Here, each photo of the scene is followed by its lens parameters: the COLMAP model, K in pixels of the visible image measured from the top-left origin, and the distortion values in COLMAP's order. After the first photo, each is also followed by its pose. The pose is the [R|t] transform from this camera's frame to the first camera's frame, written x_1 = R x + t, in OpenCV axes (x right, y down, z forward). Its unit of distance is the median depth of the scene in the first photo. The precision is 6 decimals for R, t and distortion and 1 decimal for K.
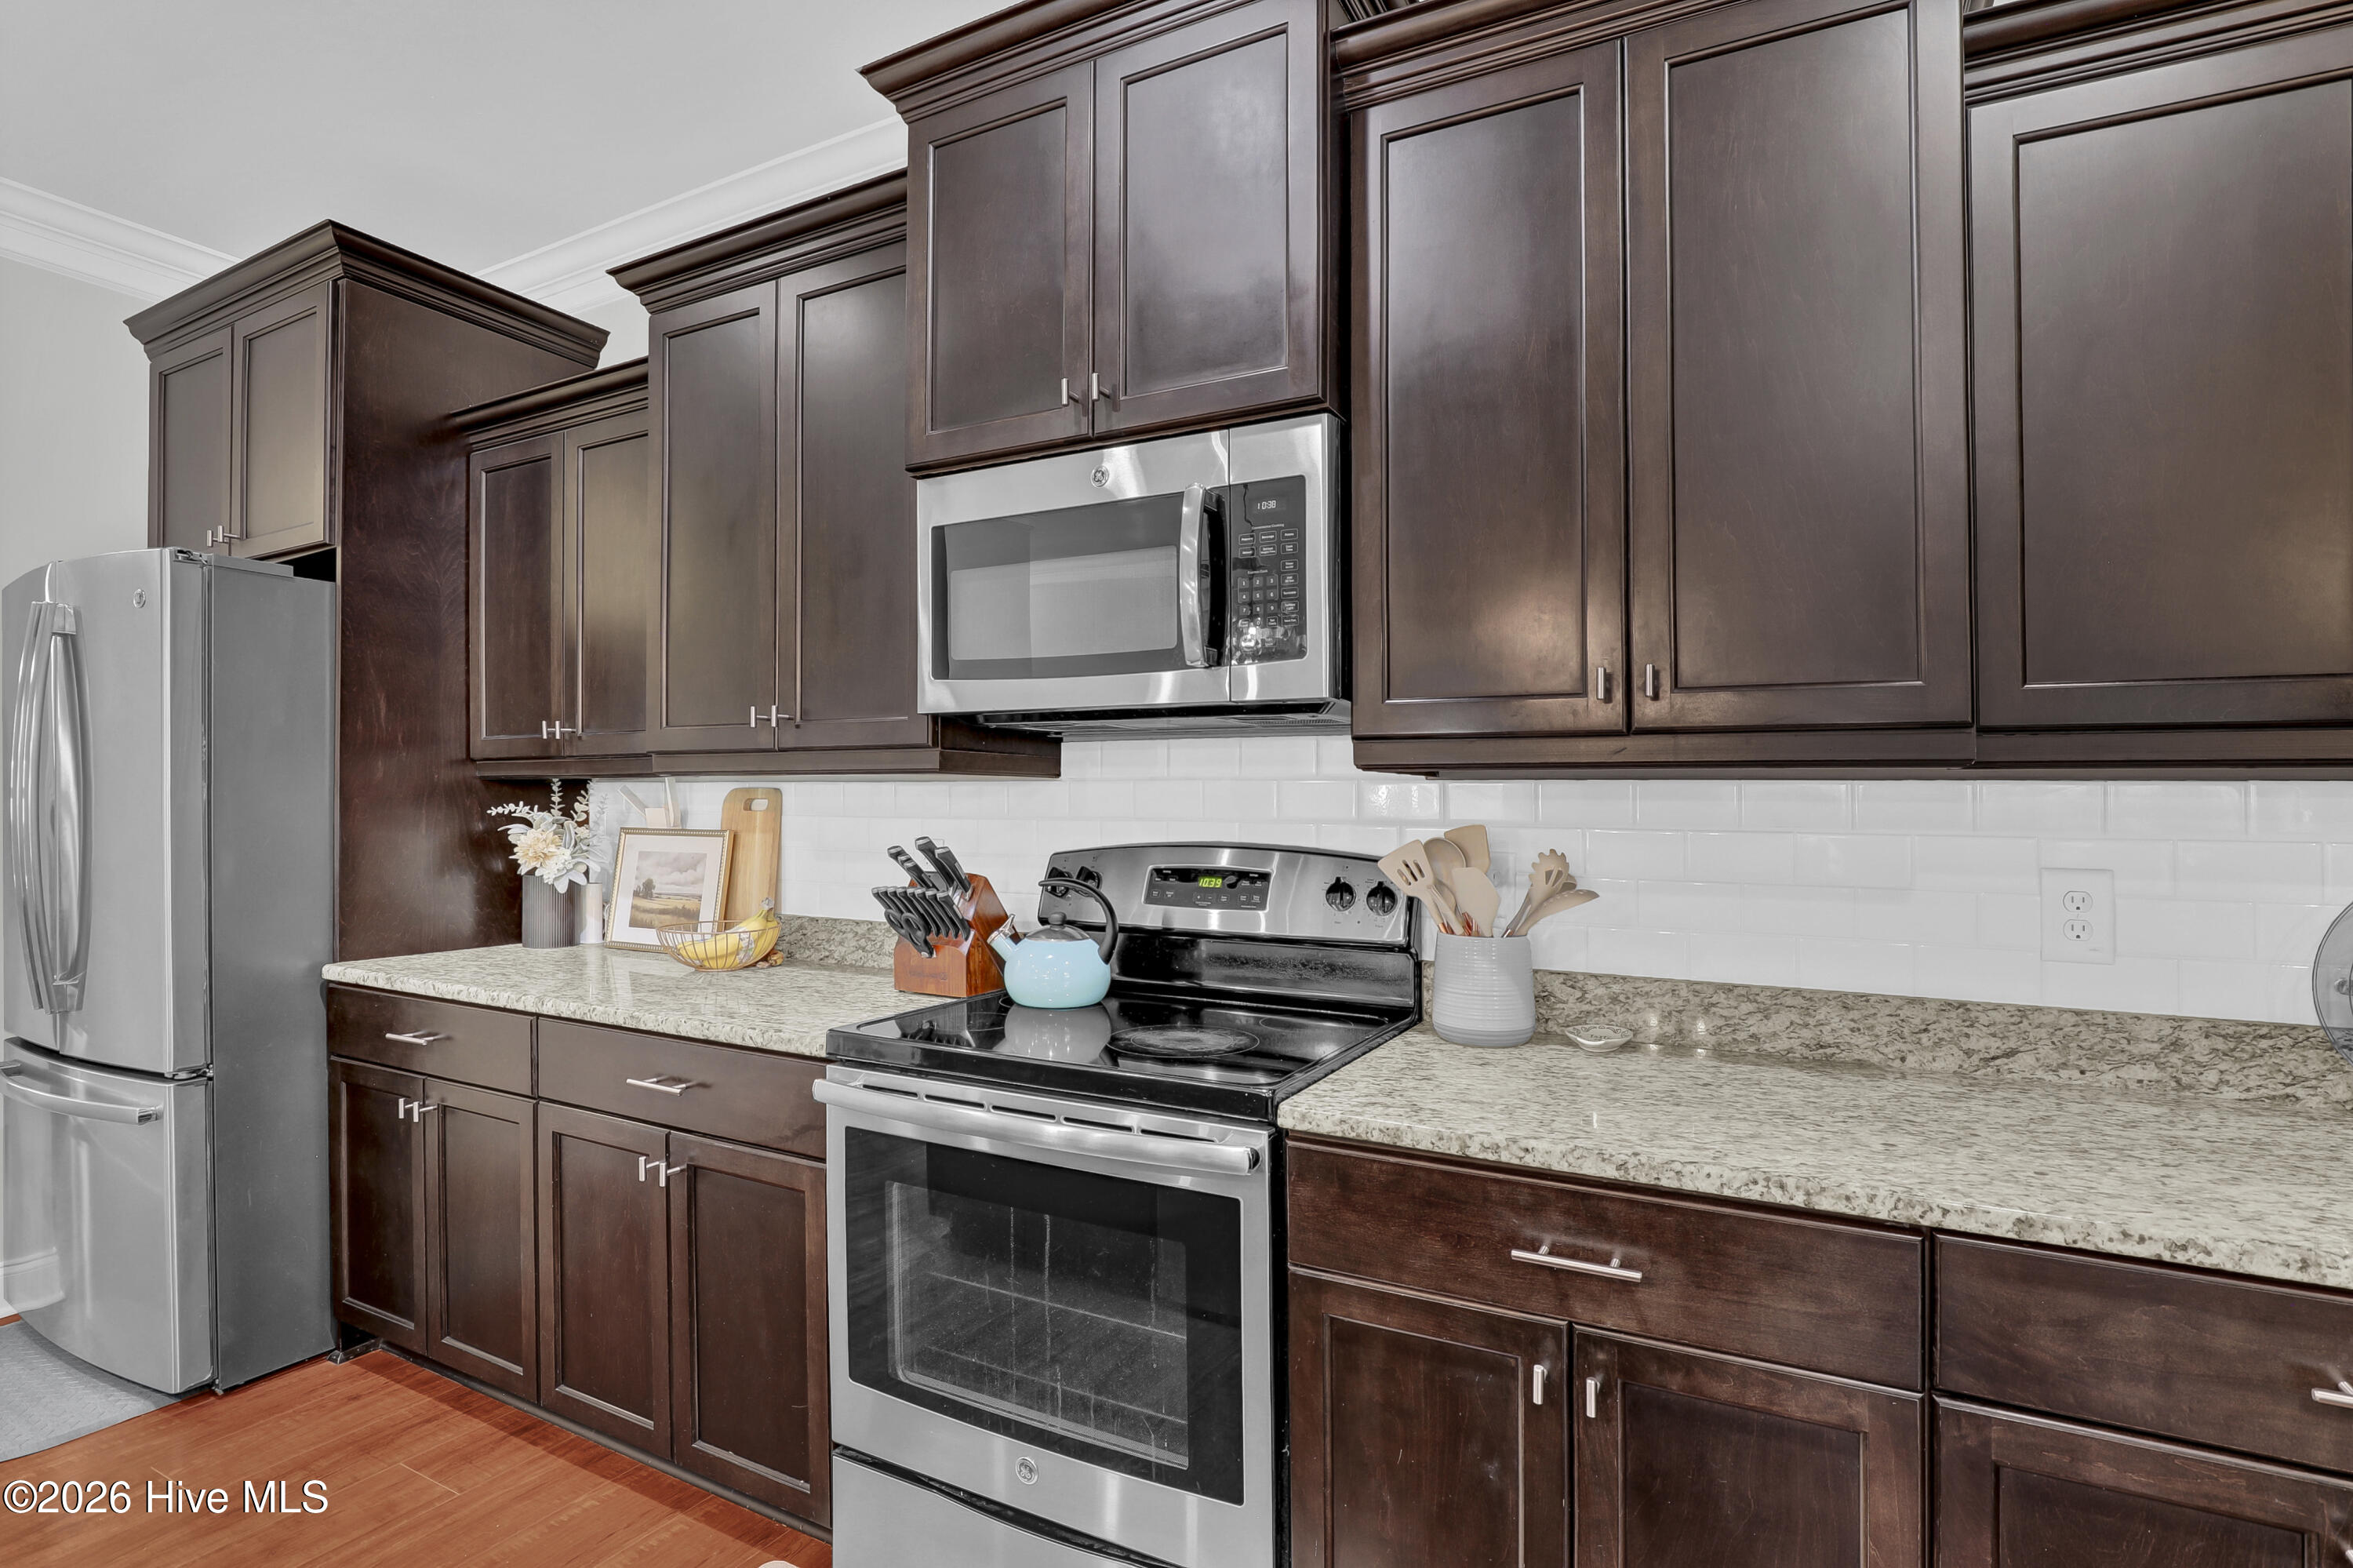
lens RADIAL K [[1132.9, 0, 1168.8], [0, 1132.9, 784.1], [0, 0, 1]] dist [-0.015153, 0.008769]
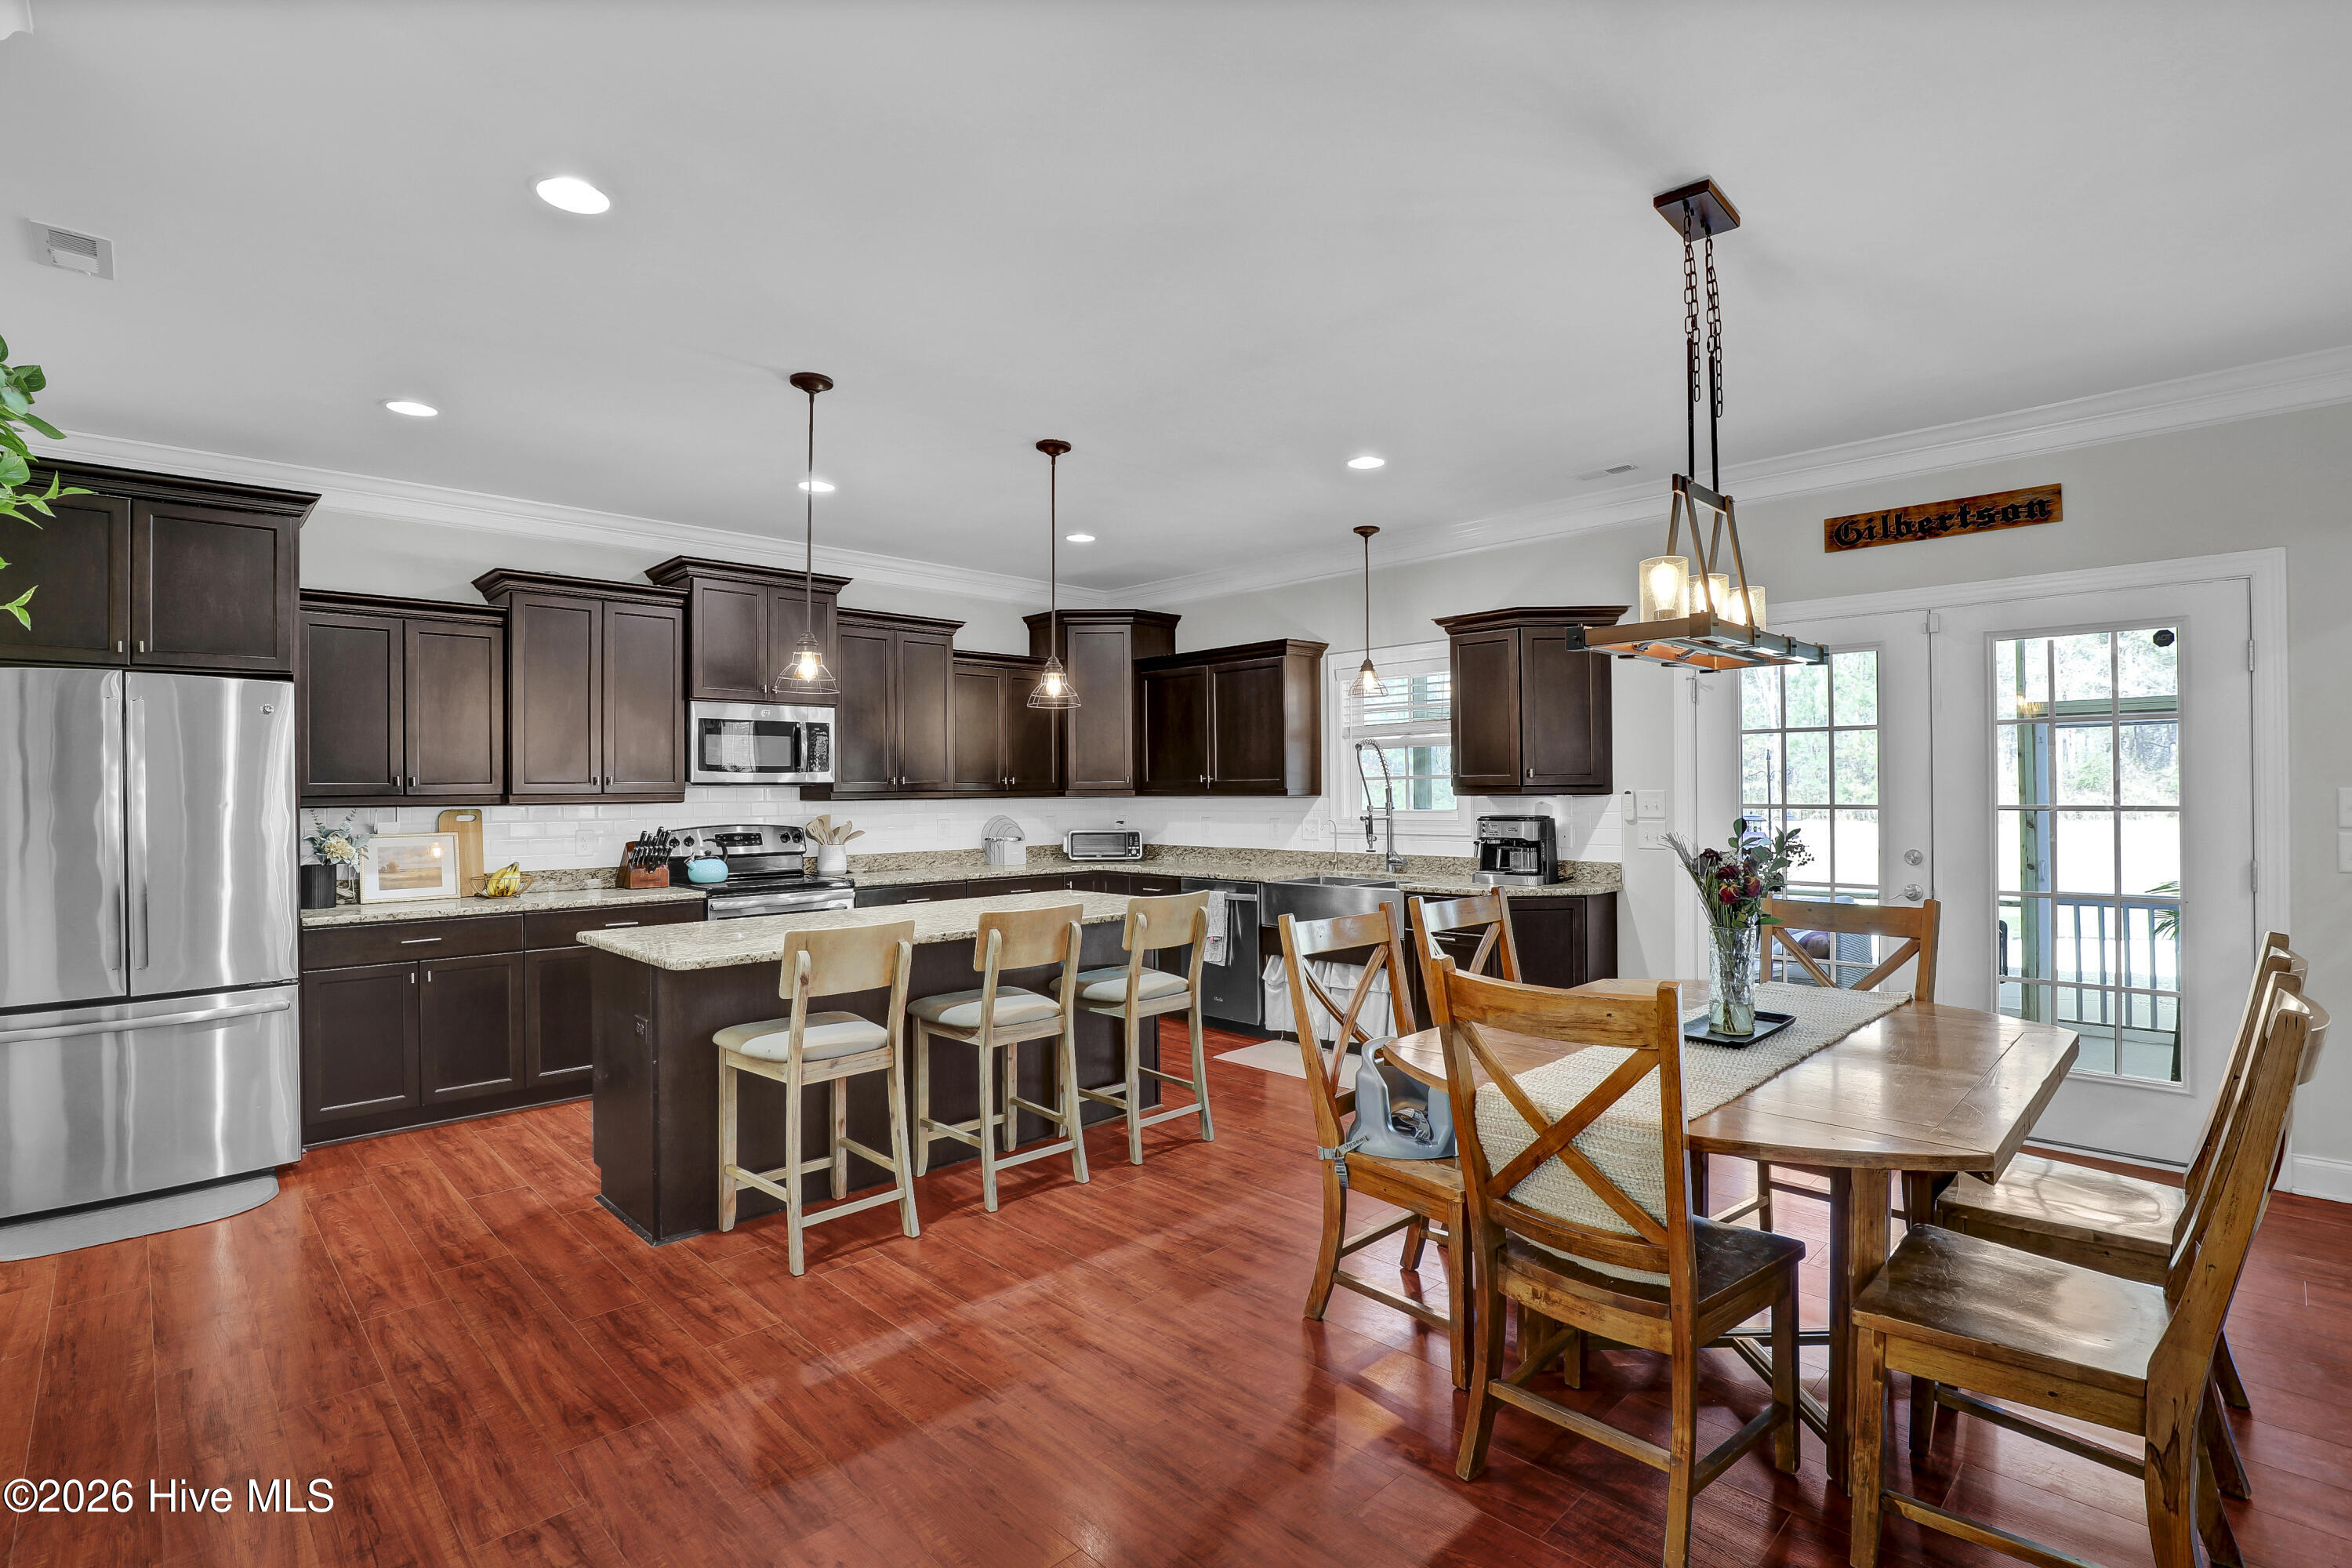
lens RADIAL K [[1132.4, 0, 1168.3], [0, 1132.4, 784.1], [0, 0, 1]] dist [-0.015153, 0.008769]
pose [[0.304672, -0.001292, 0.952456, -2.468278], [-0.001642, 0.999997, 0.001882, -0.060212], [-0.952456, -0.002138, 0.304669, -0.960188]]
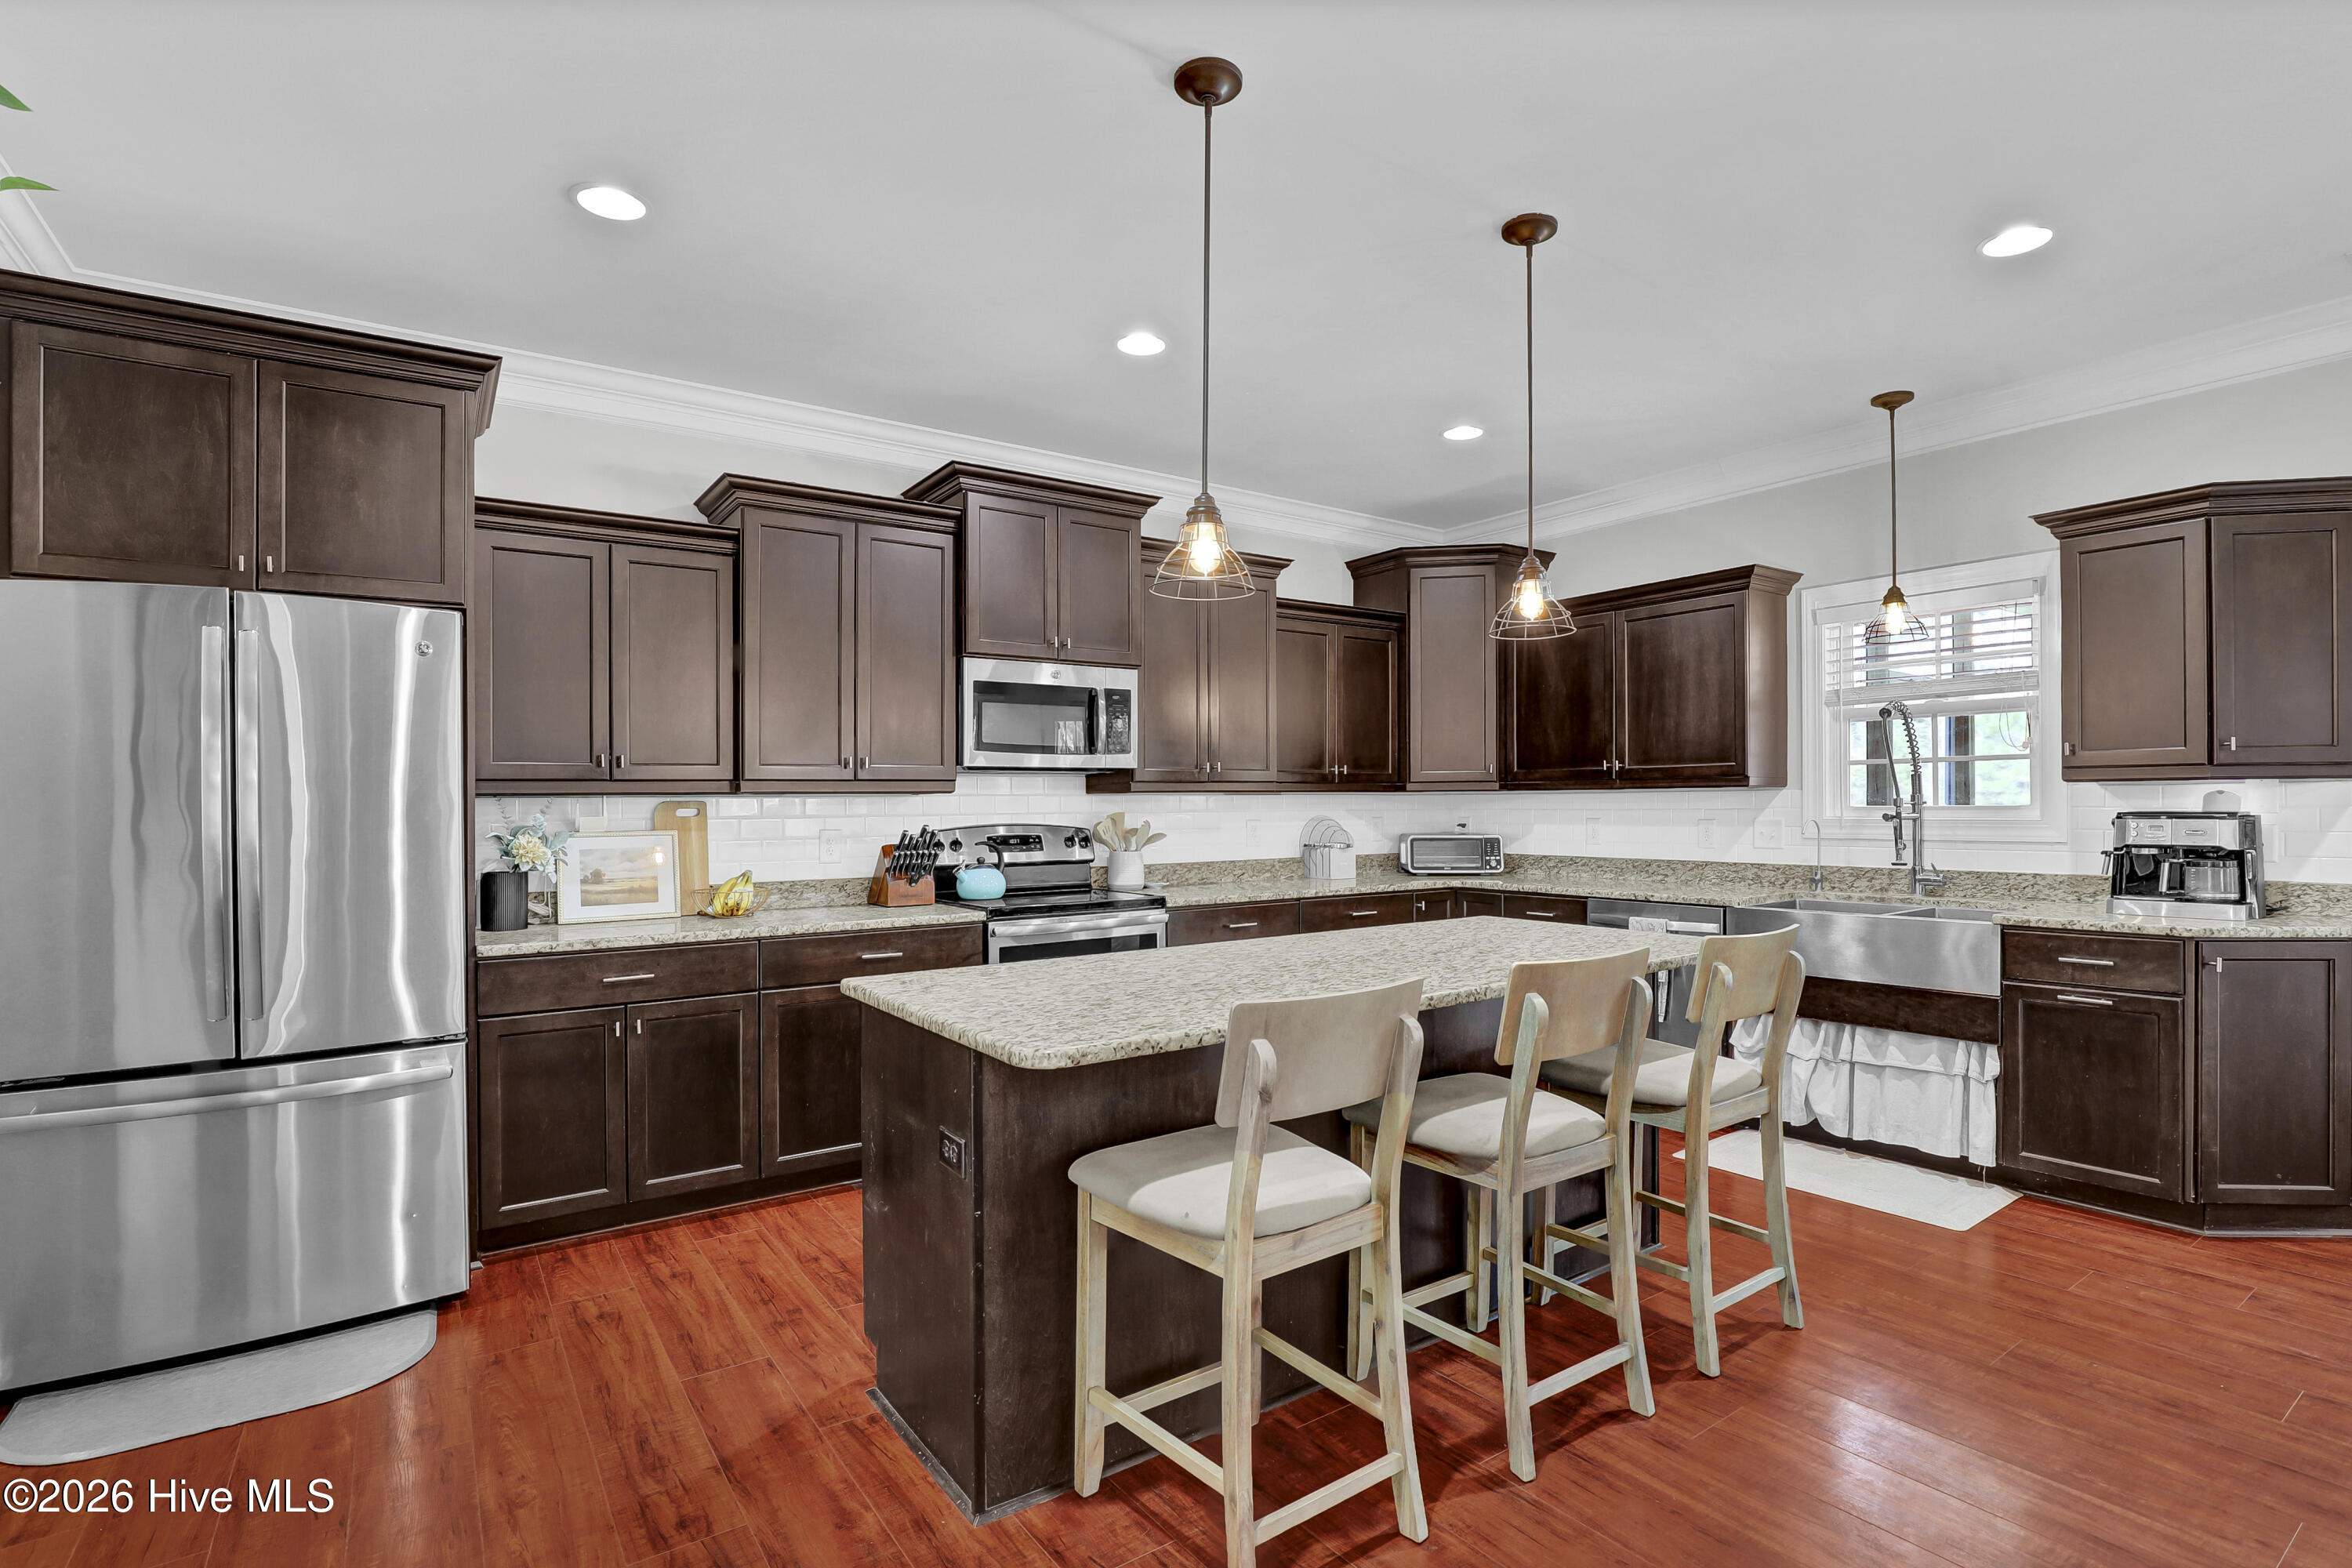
lens RADIAL K [[1132.4, 0, 1168.3], [0, 1132.4, 784.1], [0, 0, 1]] dist [-0.015153, 0.008769]
pose [[0.452291, 0.008566, 0.891829, -1.886746], [0.000829, 0.999949, -0.010025, -0.003607], [-0.891870, 0.005274, 0.452261, -0.292367]]
